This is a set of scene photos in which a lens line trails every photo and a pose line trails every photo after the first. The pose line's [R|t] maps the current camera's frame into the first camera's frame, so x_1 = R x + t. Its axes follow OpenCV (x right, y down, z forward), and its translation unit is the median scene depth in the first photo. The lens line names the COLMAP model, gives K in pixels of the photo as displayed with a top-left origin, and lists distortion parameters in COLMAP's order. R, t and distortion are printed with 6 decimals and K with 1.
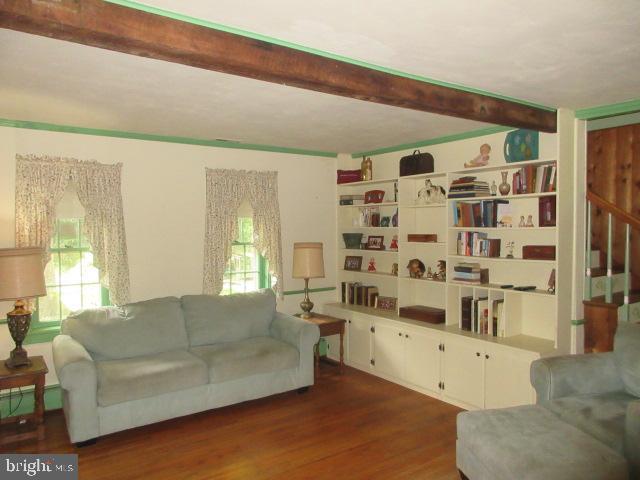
lens RADIAL K [[467.4, 0, 320.0], [0, 467.4, 240.0], [0, 0, 1]] dist [-0.033141, -0.002514]
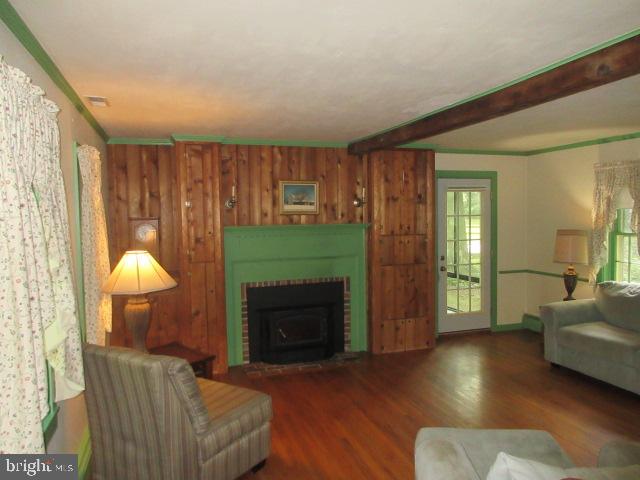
lens RADIAL K [[467.4, 0, 320.0], [0, 467.4, 240.0], [0, 0, 1]] dist [-0.033141, -0.002514]
pose [[-0.283121, 0.059913, -0.957211, 1.054954], [-0.015072, 0.997646, 0.066902, -0.039674], [0.958966, 0.033369, -0.281552, 0.677116]]
